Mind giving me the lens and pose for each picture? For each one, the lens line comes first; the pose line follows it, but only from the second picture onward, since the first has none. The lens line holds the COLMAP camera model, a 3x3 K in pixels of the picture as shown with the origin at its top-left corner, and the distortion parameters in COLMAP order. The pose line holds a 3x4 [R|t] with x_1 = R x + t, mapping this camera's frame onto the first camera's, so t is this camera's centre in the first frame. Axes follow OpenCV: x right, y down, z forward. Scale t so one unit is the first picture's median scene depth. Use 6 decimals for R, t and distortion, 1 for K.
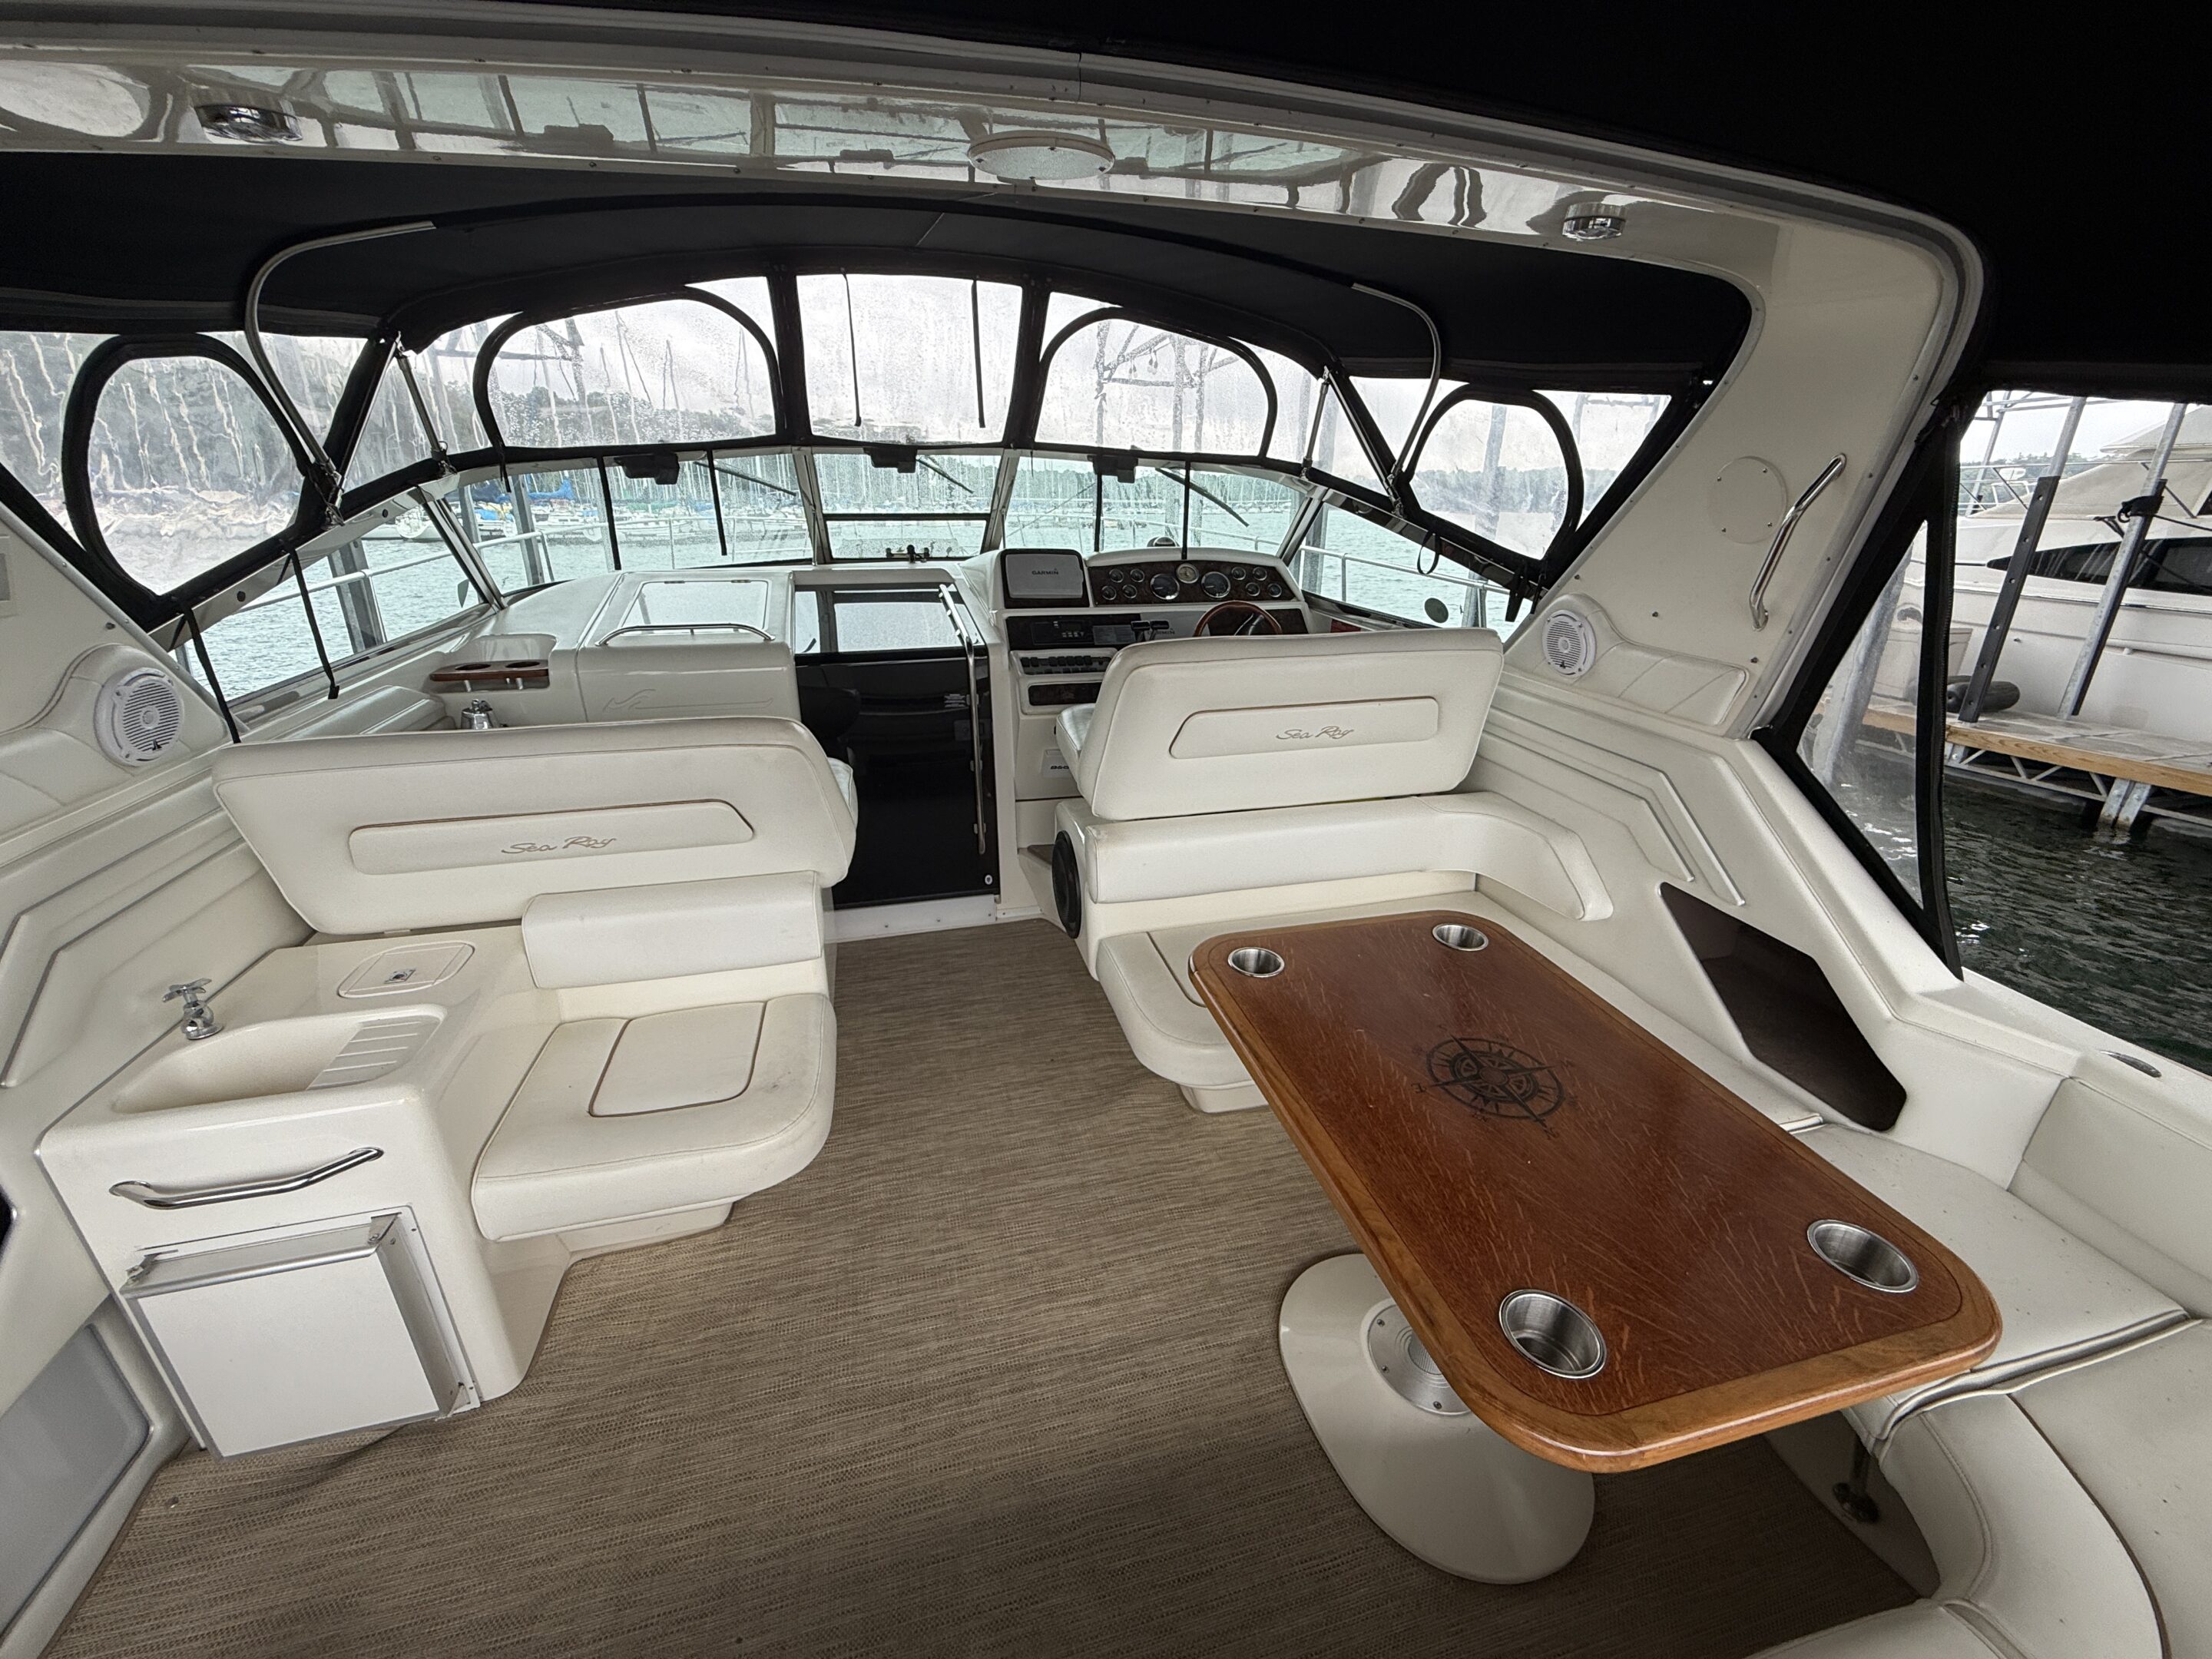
lens RADIAL K [[881.1, 0, 1101.9], [0, 881.1, 830.7], [0, 0, 1]] dist [0.000515, -0.000154]
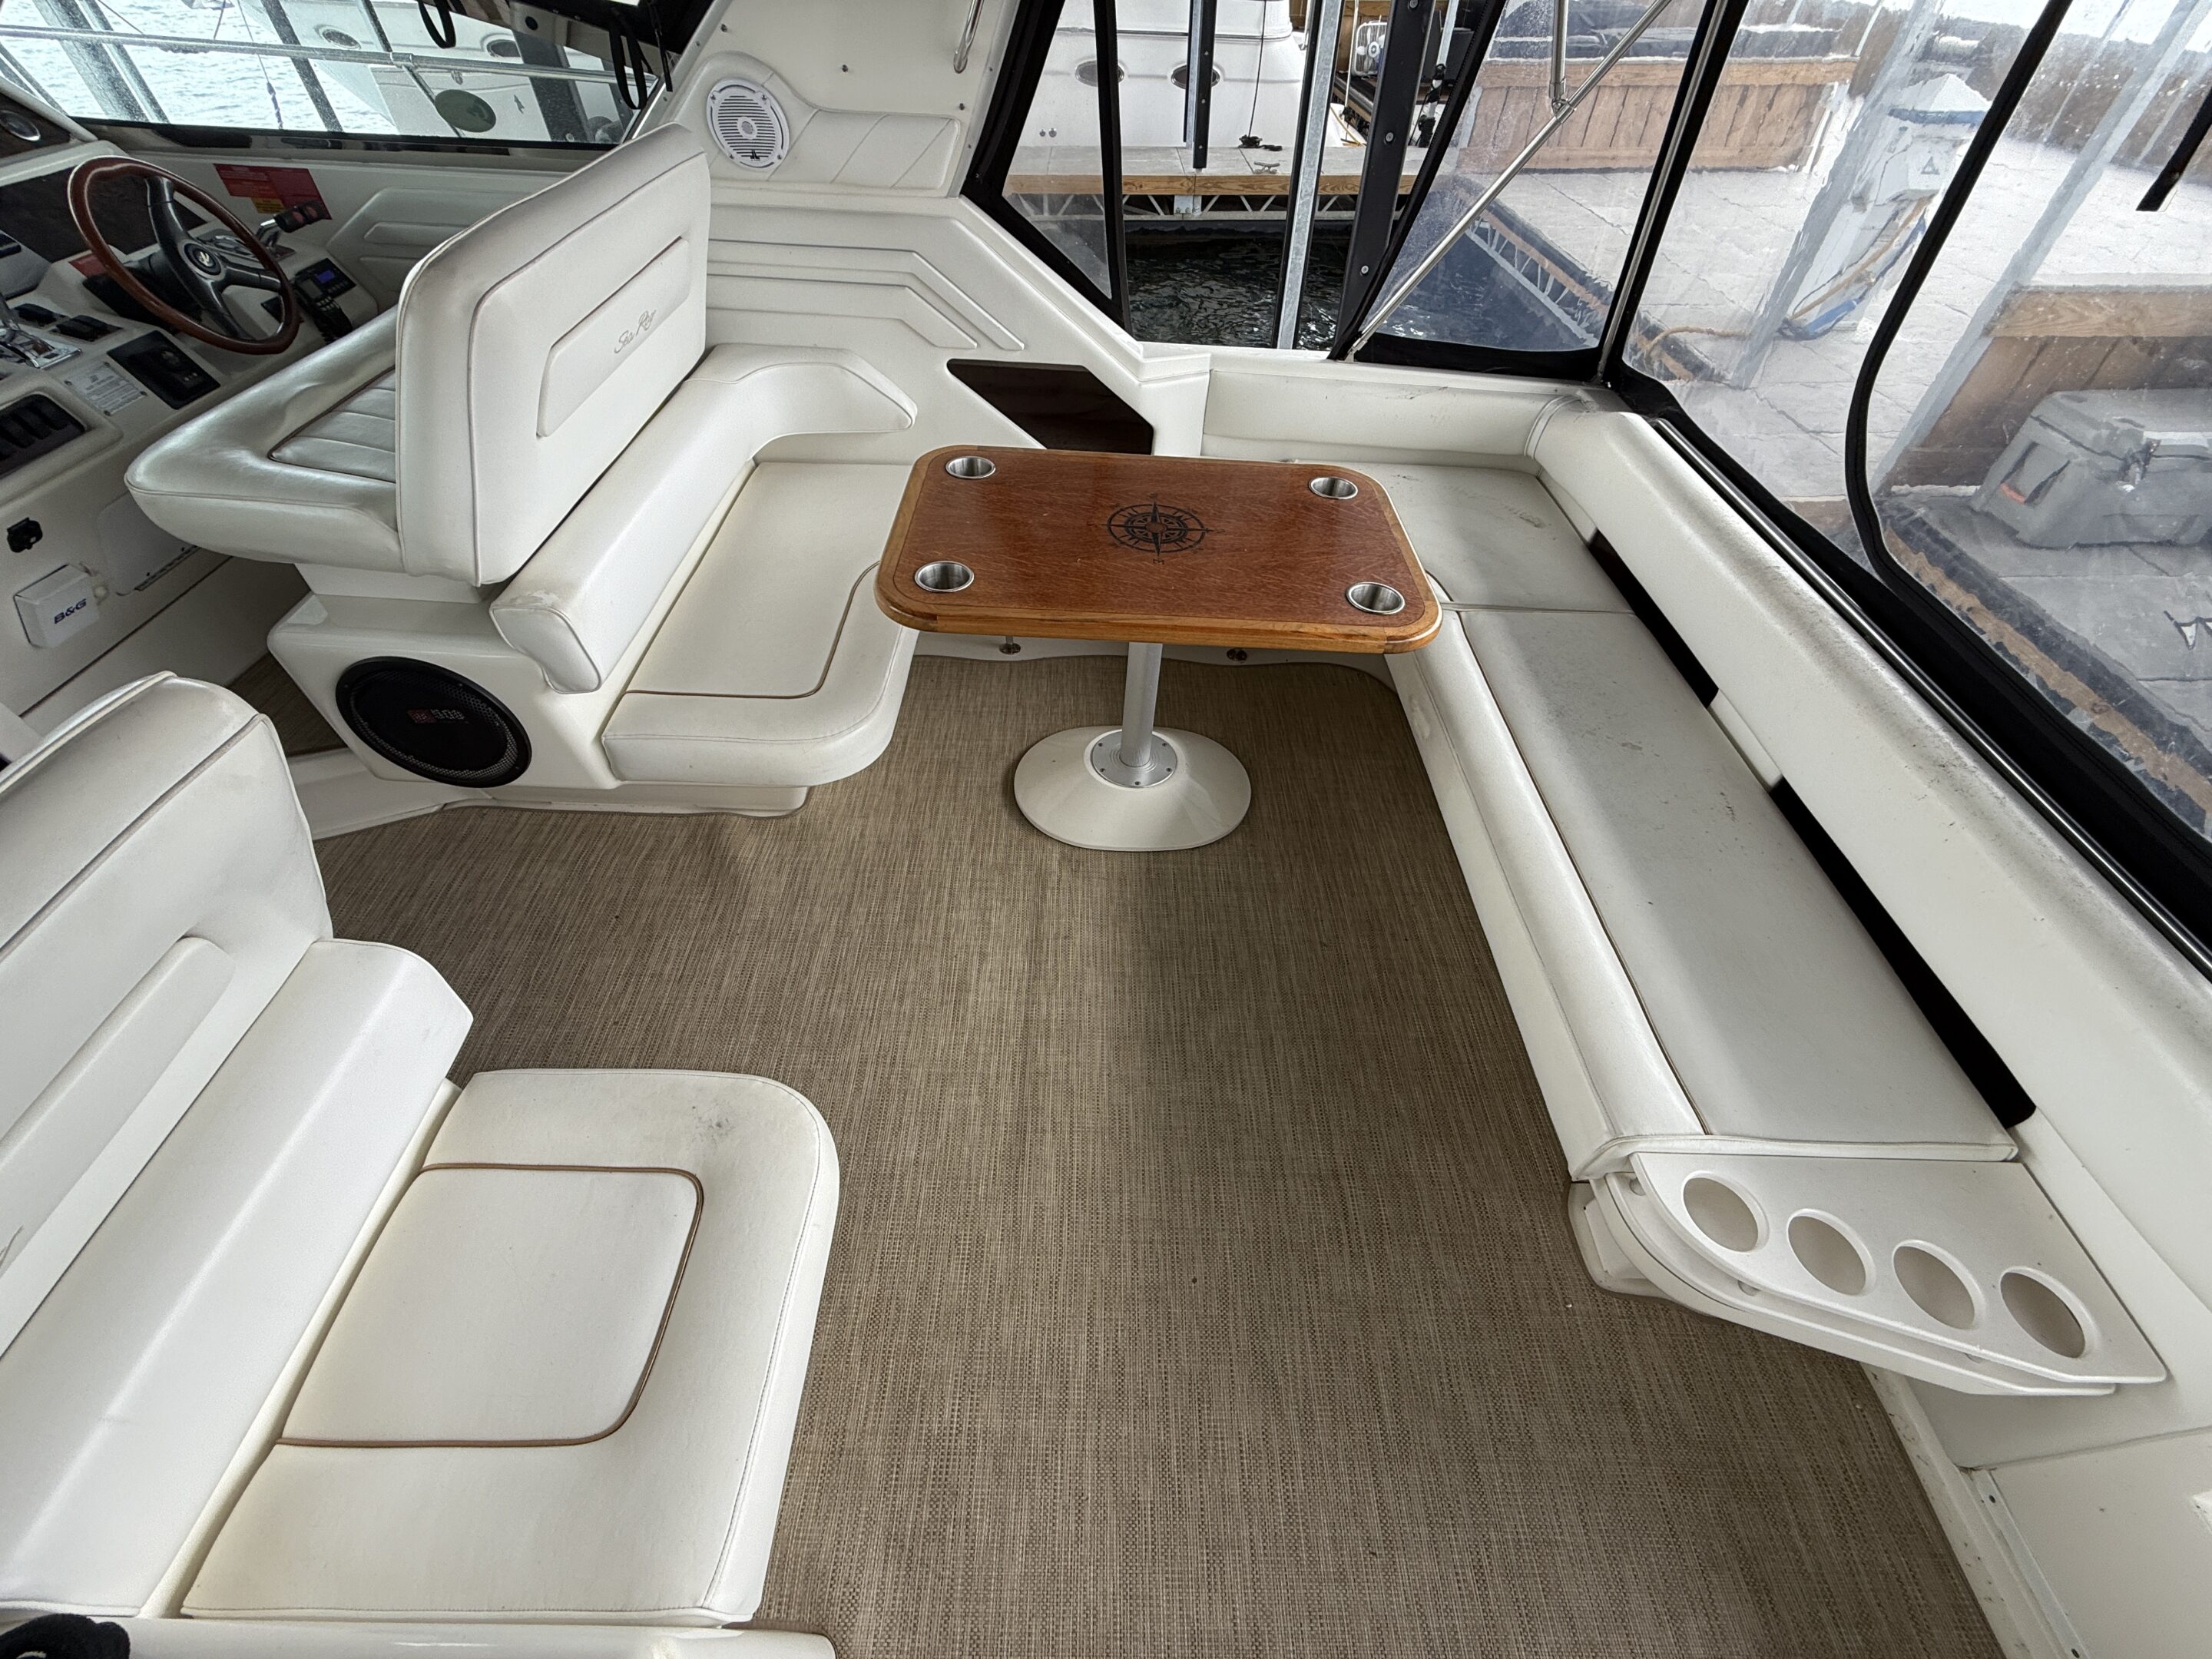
lens RADIAL K [[881.1, 0, 1095.0], [0, 881.1, 829.0], [0, 0, 1]] dist [0.000515, -0.000154]
pose [[0.253647, -0.708972, 0.658044, -0.545990], [0.326094, 0.703142, 0.631865, -0.190103], [-0.910673, 0.054313, 0.409542, 0.423864]]
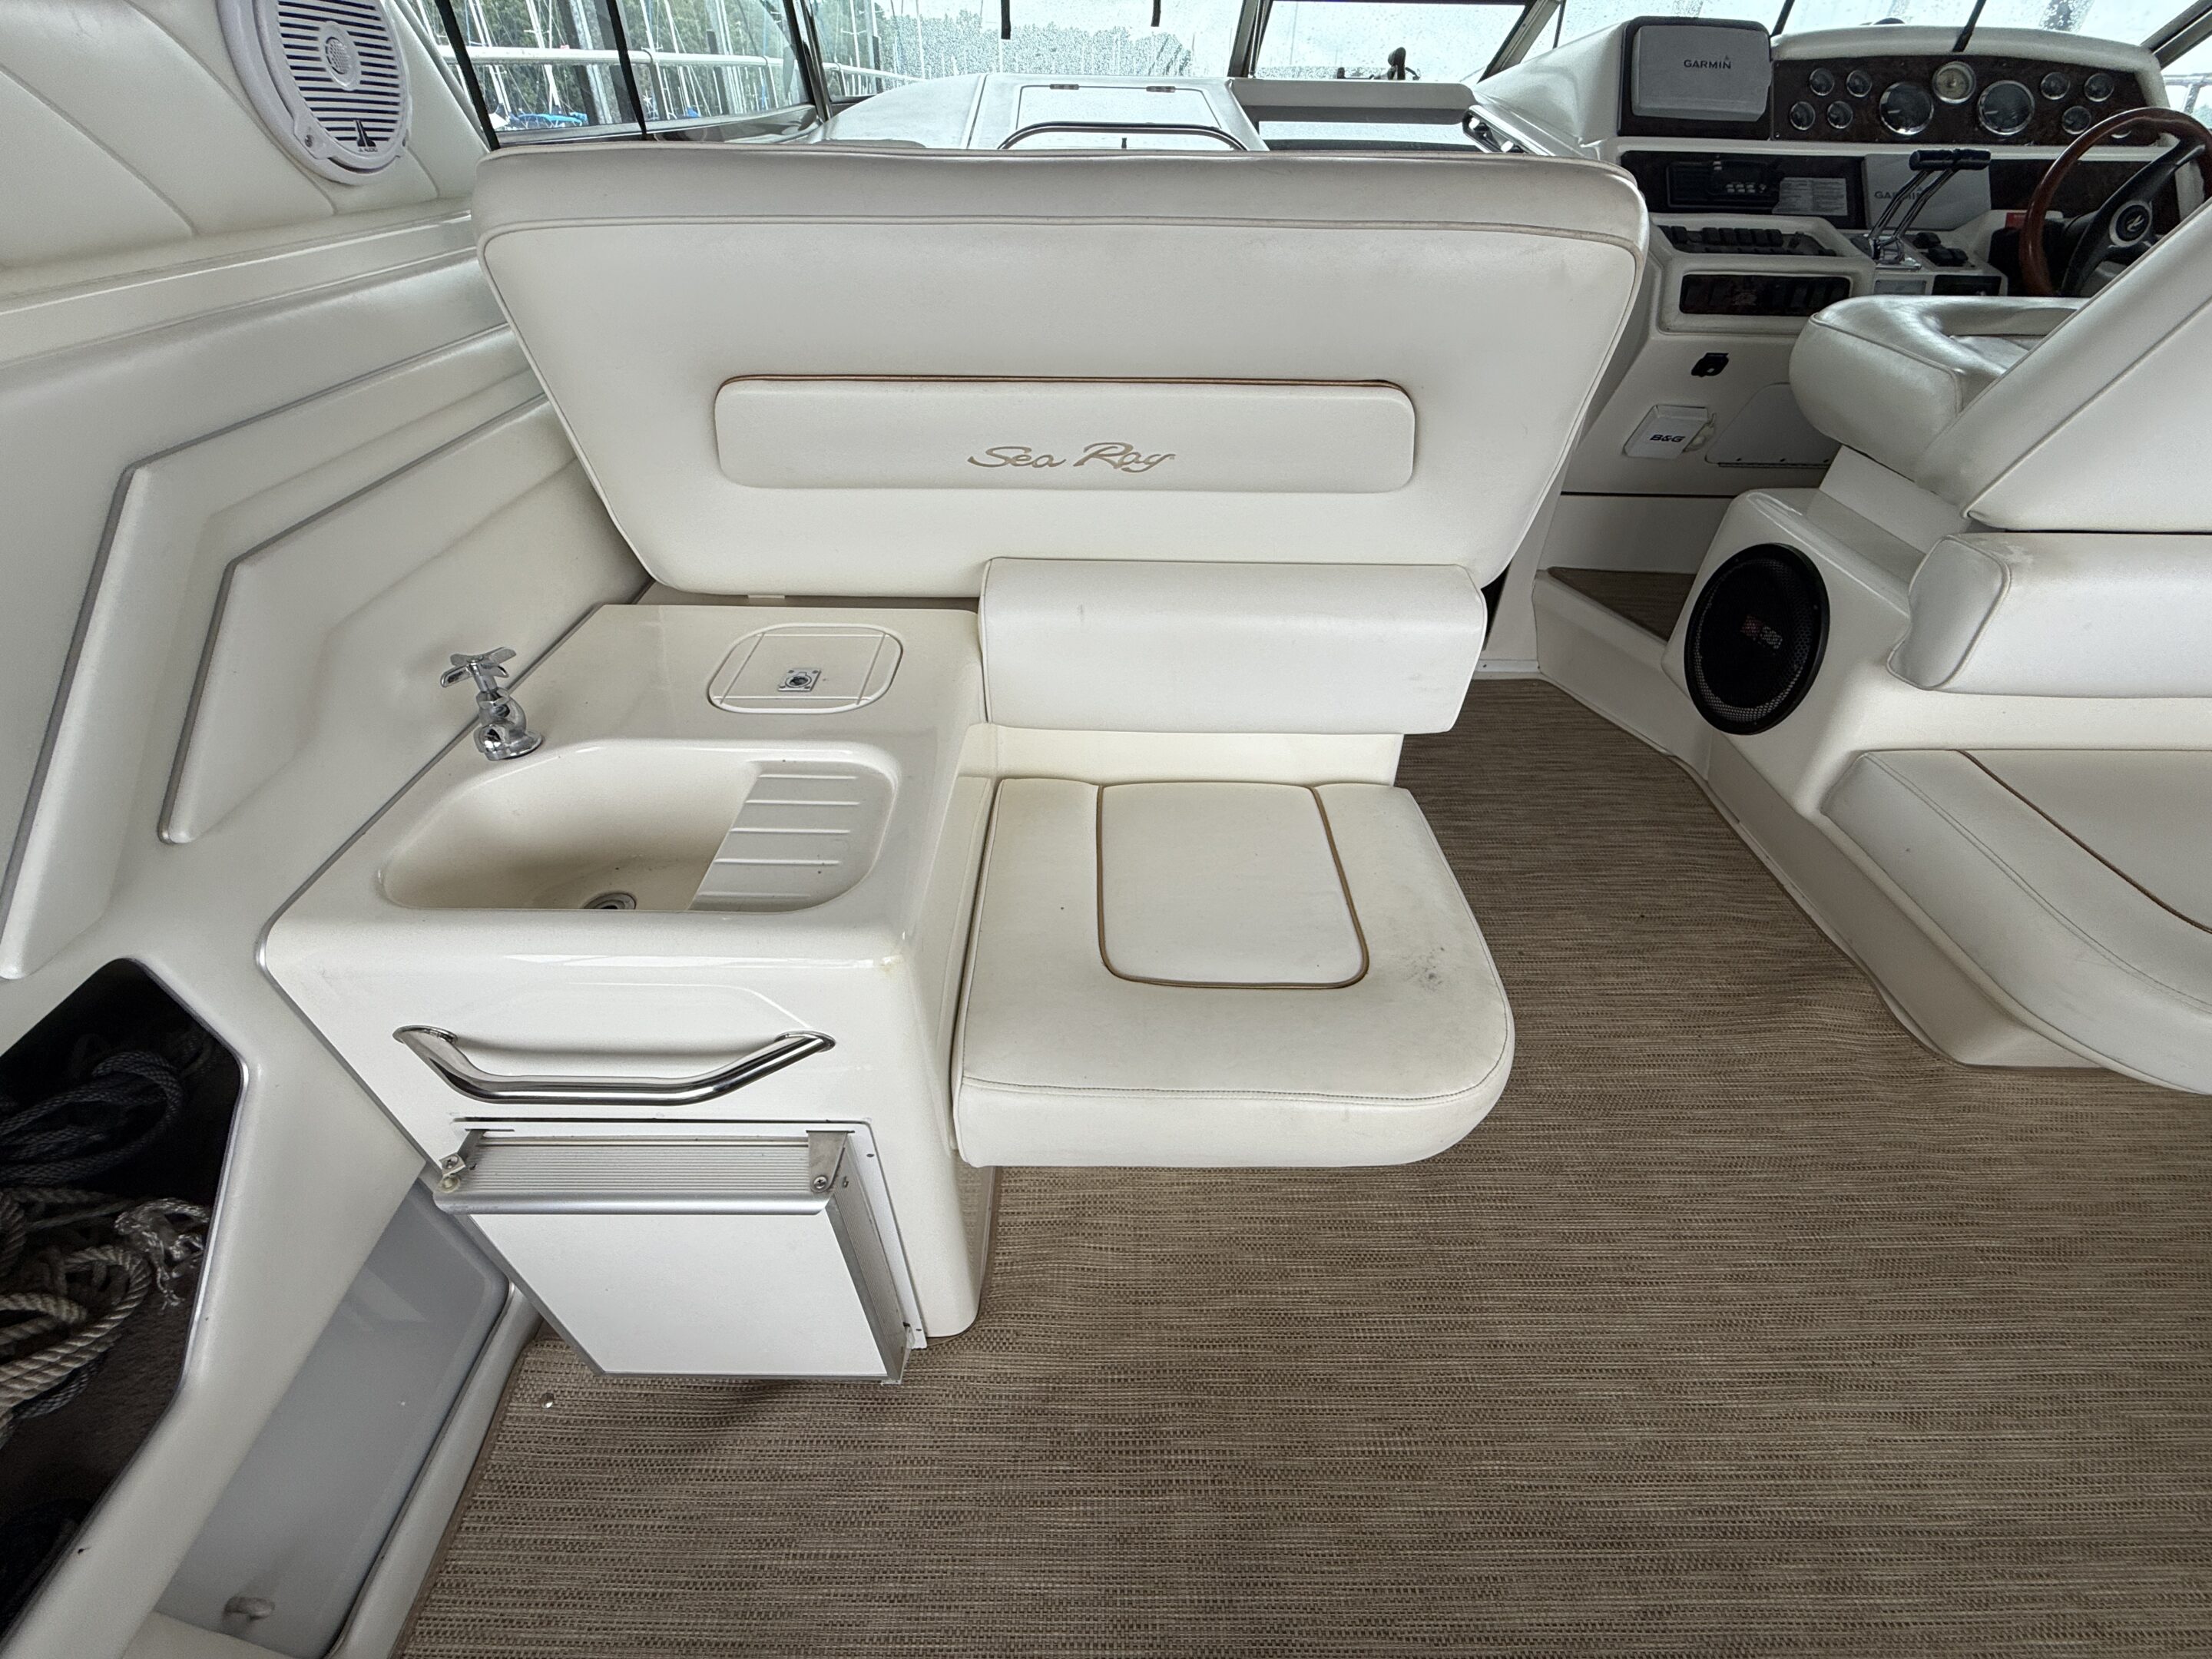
lens RADIAL K [[881.1, 0, 1102.0], [0, 881.1, 831.3], [0, 0, 1]] dist [0.000515, -0.000154]
pose [[0.968658, 0.162897, -0.187524, -0.449154], [-0.099128, 0.945724, 0.309482, 0.058229], [0.227760, -0.281193, 0.932232, 0.453371]]
